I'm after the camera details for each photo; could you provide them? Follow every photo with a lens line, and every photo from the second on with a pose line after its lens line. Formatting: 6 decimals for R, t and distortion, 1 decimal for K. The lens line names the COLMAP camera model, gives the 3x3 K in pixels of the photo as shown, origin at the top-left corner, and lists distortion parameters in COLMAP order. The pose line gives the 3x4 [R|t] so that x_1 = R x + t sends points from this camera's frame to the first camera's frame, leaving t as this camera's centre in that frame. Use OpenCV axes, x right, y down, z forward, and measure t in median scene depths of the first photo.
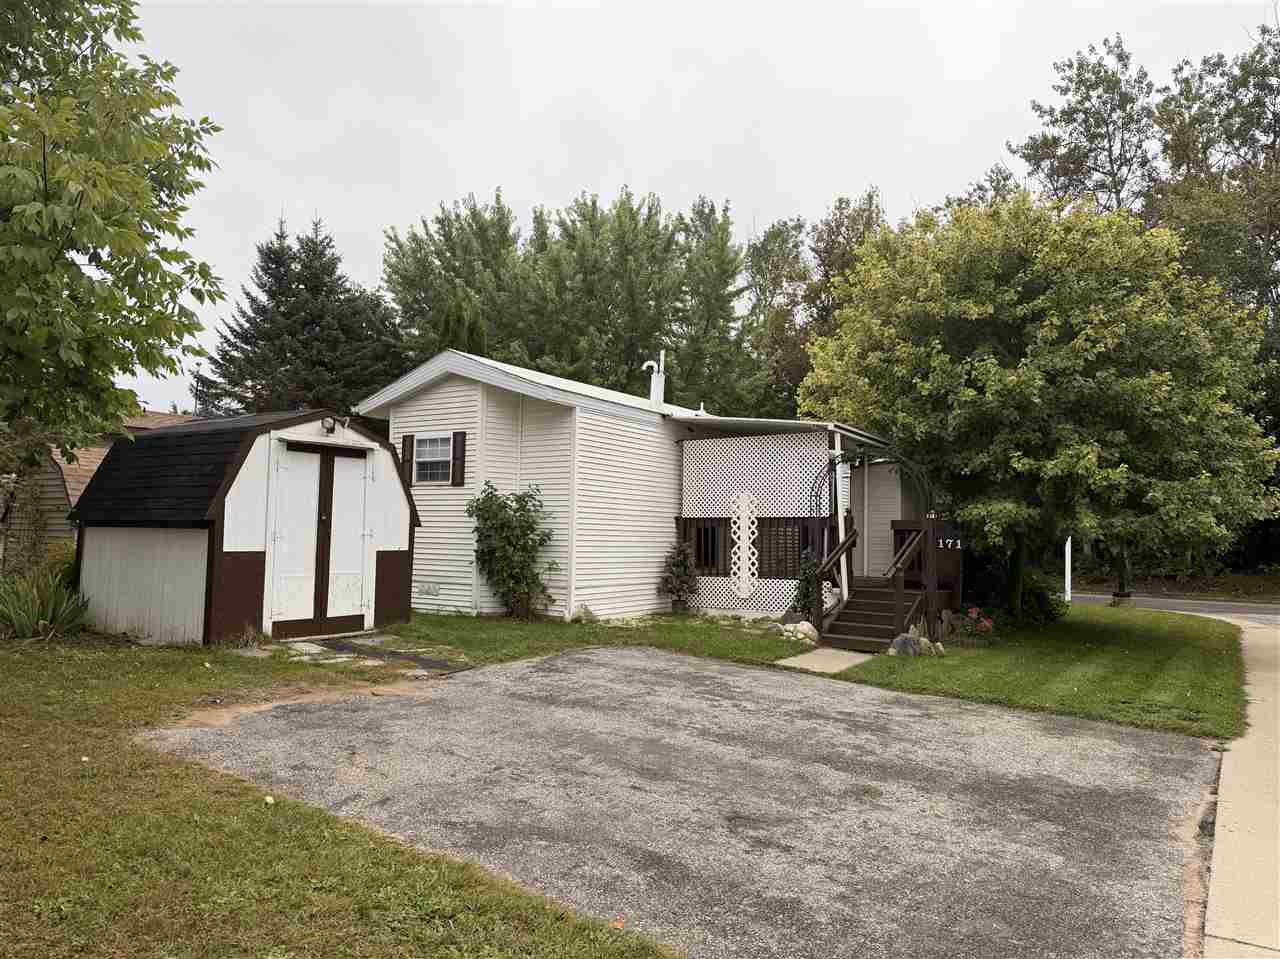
lens RADIAL K [[893.8, 0, 641.3], [0, 893.8, 474.9], [0, 0, 1]] dist [0.032237, -0.059422]
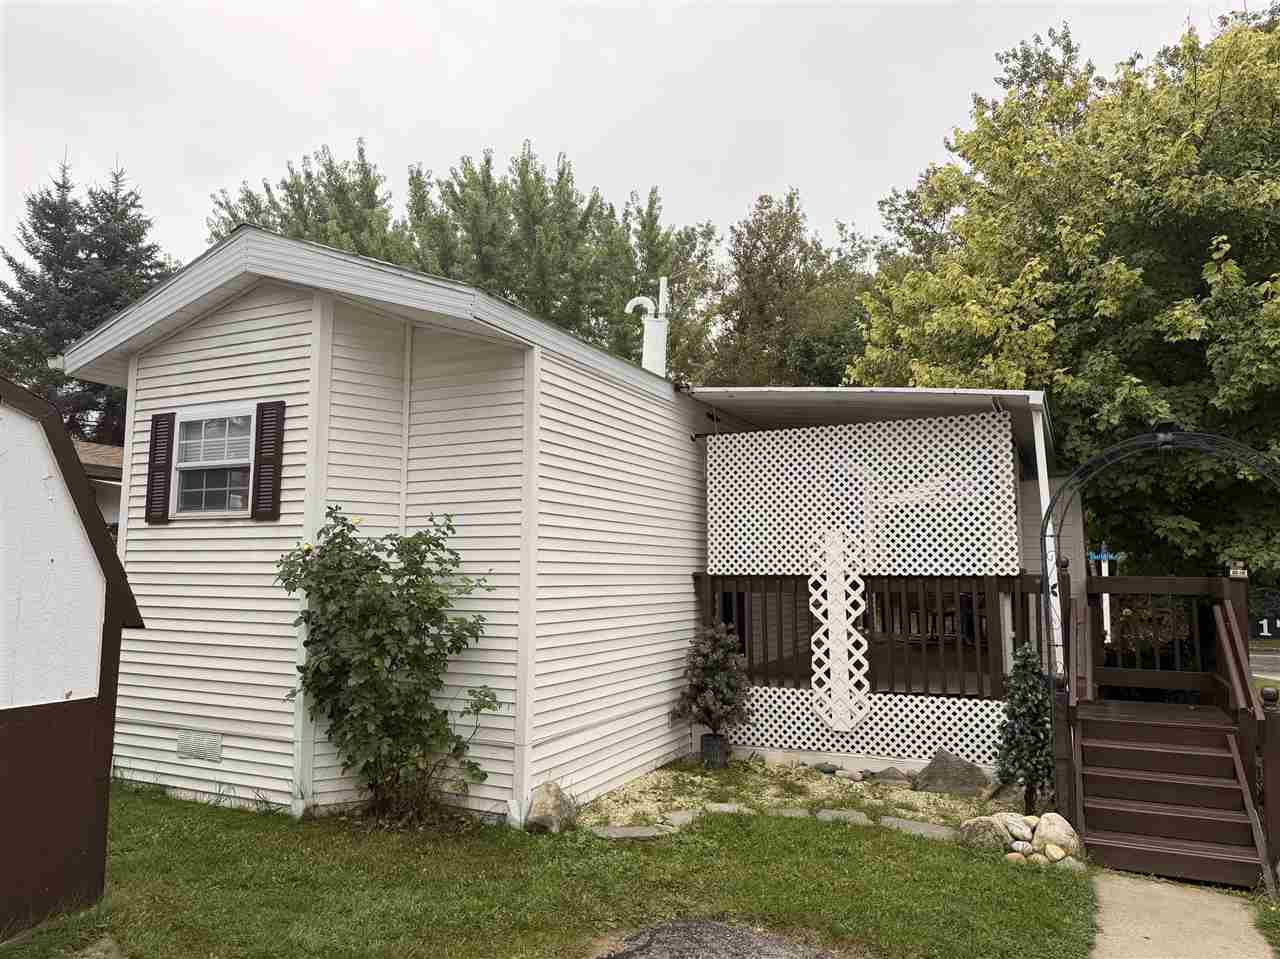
lens RADIAL K [[893.8, 0, 642.9], [0, 893.8, 478.4], [0, 0, 1]] dist [0.032237, -0.059422]
pose [[0.989724, 0.000645, 0.142987, -0.074316], [0.004316, 0.999400, -0.034379, 0.007477], [-0.142923, 0.034643, 0.989127, 0.483888]]
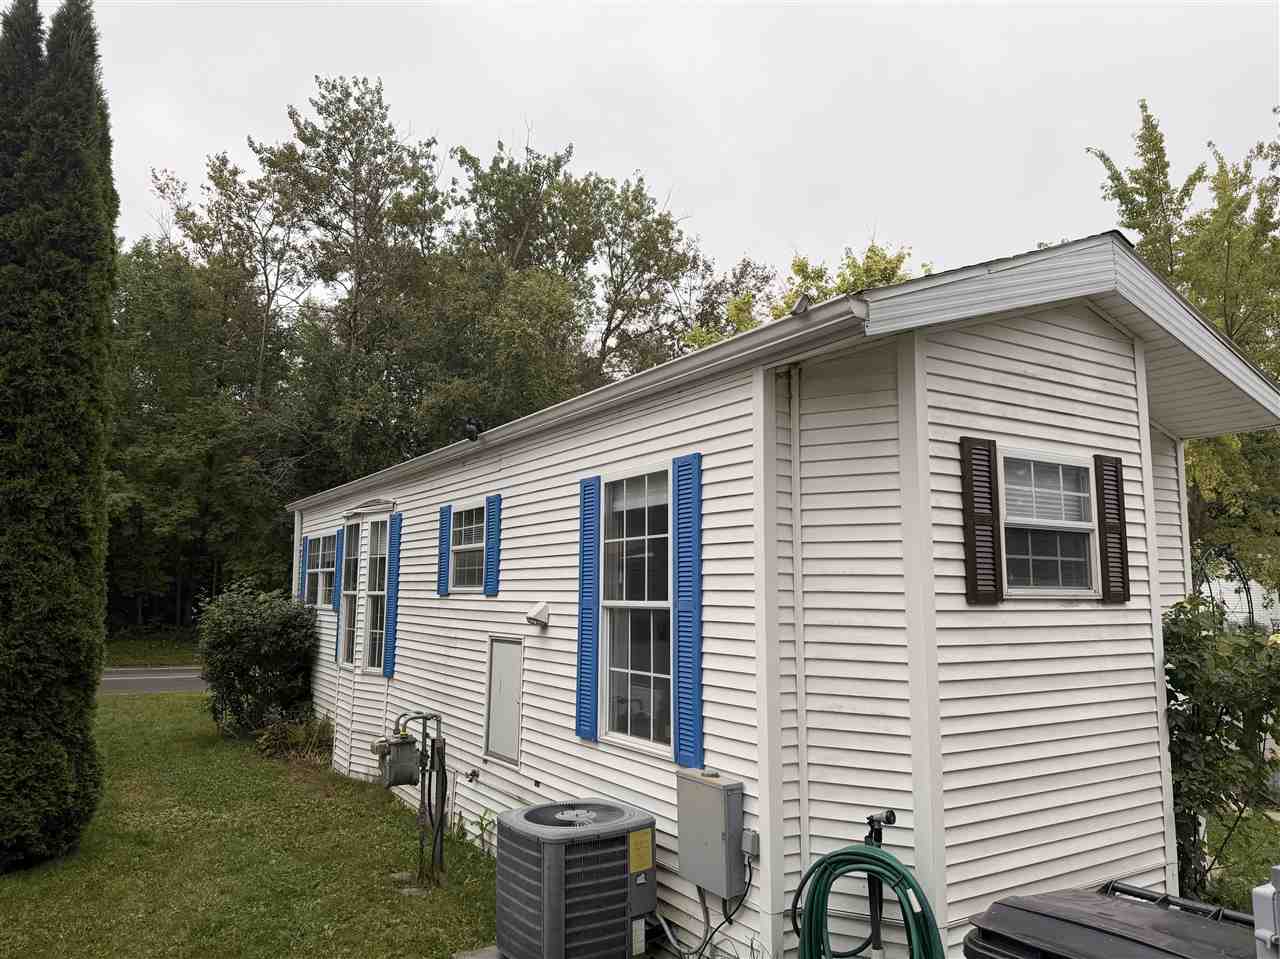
lens RADIAL K [[893.8, 0, 637.9], [0, 893.8, 482.3], [0, 0, 1]] dist [0.032237, -0.059422]
pose [[0.416381, 0.090992, 0.904625, -0.590743], [-0.057996, 0.995611, -0.073449, 0.001701], [-0.907338, -0.021882, 0.419831, 0.961556]]
